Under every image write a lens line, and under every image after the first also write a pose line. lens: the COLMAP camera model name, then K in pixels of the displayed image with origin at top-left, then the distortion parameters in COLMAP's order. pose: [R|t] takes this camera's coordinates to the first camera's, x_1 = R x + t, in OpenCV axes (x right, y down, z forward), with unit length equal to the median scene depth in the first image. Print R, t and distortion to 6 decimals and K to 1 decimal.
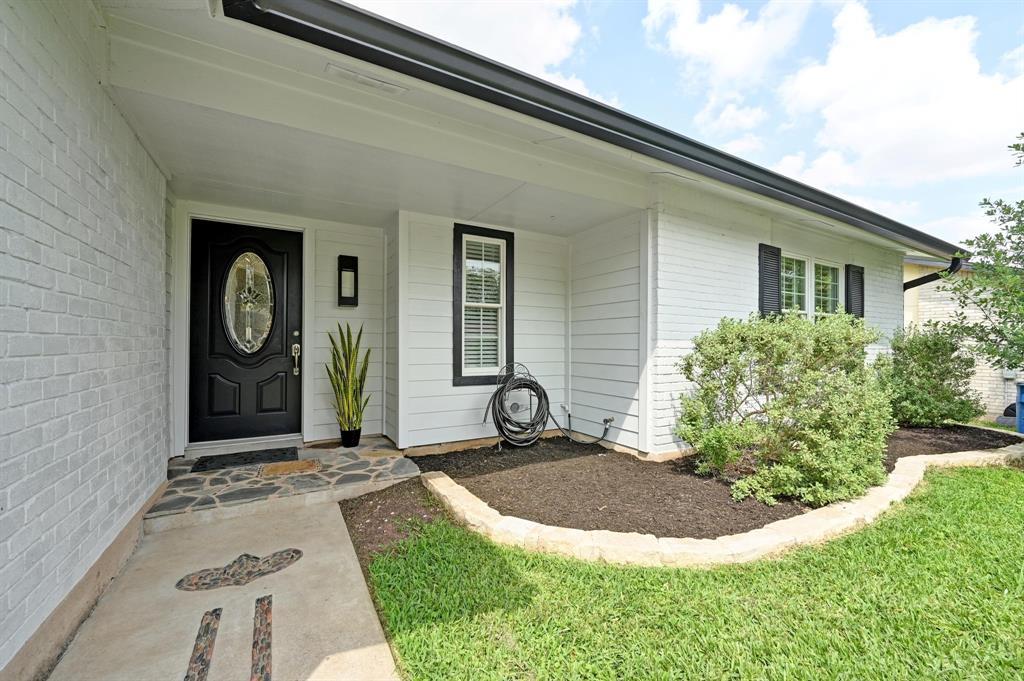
lens RADIAL K [[412.8, 0, 520.7], [0, 412.8, 342.5], [0, 0, 1]] dist [-0.001812, -0.000209]
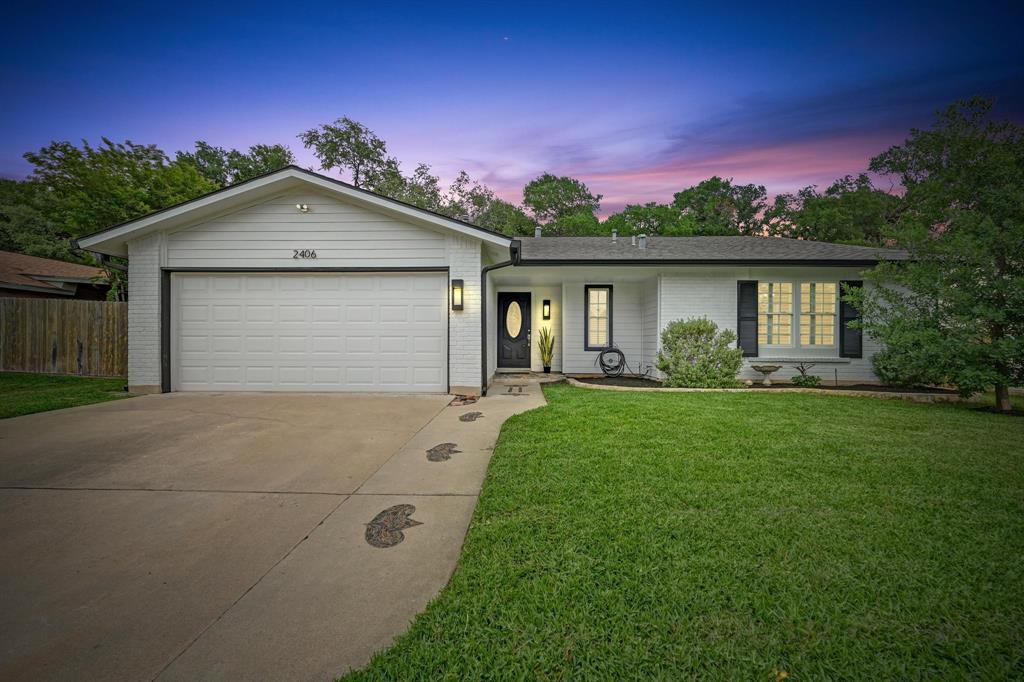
lens RADIAL K [[399.8, 0, 516.4], [0, 399.8, 338.1], [0, 0, 1]] dist [0.000599, 0.000203]
pose [[0.857866, -0.001015, -0.513873, 0.714230], [0.002290, 0.999996, 0.001847, 0.023635], [0.513869, -0.002762, 0.857864, -1.258815]]
